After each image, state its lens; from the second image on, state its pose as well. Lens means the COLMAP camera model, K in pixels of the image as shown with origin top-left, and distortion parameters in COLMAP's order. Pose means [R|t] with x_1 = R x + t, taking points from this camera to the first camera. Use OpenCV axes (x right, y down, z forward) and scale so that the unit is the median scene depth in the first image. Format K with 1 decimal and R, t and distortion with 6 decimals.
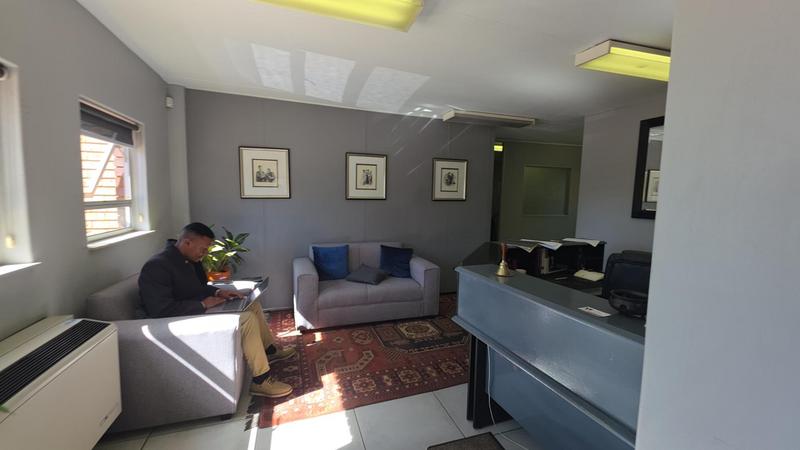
lens RADIAL K [[318.0, 0, 403.0], [0, 318.0, 222.8], [0, 0, 1]] dist [0.012305, -0.006297]
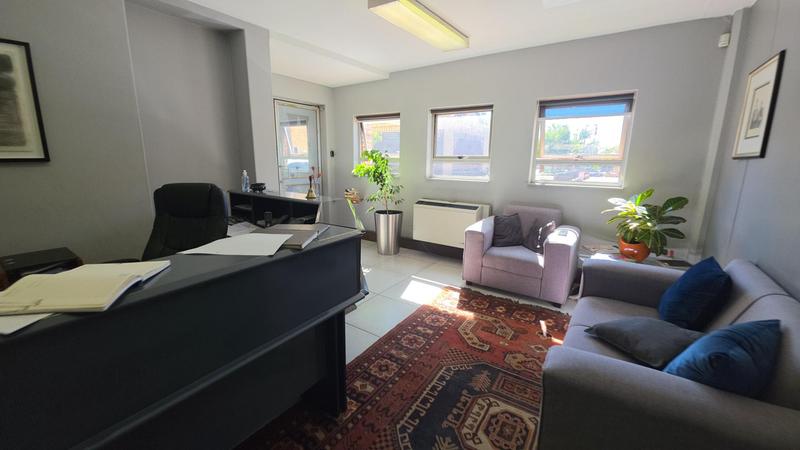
lens RADIAL K [[318.0, 0, 402.2], [0, 318.0, 224.4], [0, 0, 1]] dist [0.012305, -0.006297]
pose [[-0.807455, 0.084290, -0.583877, 0.410609], [-0.086798, 0.961993, 0.258912, -0.063530], [0.583509, 0.259739, -0.769450, 1.175240]]
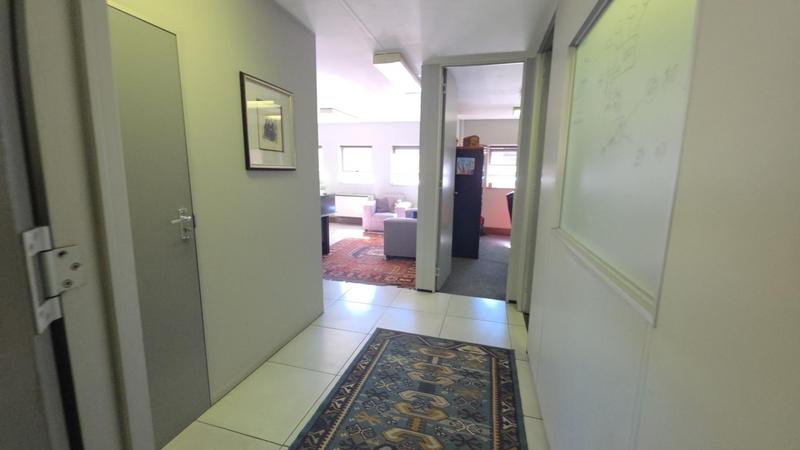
lens RADIAL K [[318.0, 0, 399.0], [0, 318.0, 226.6], [0, 0, 1]] dist [0.012305, -0.006297]
pose [[-0.574223, 0.112756, -0.810897, 1.265169], [-0.102685, 0.972730, 0.207973, -0.136093], [0.812234, 0.202690, -0.546985, 1.909366]]
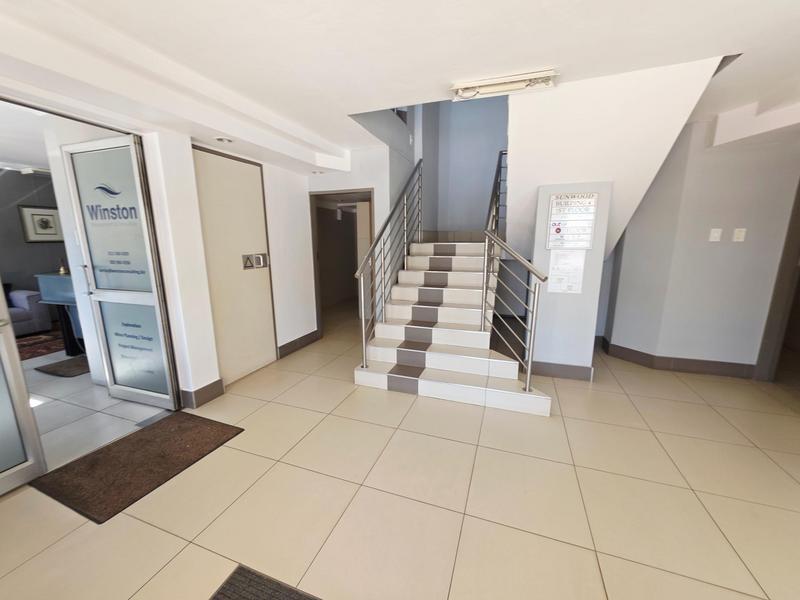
lens RADIAL K [[319.7, 0, 396.7], [0, 319.7, 297.0], [0, 0, 1]] dist [0.006313, -0.000828]
pose [[0.633254, -0.171630, 0.754673, 0.033052], [0.091689, 0.984871, 0.147045, 0.098860], [-0.768493, -0.023922, 0.639411, -1.025181]]
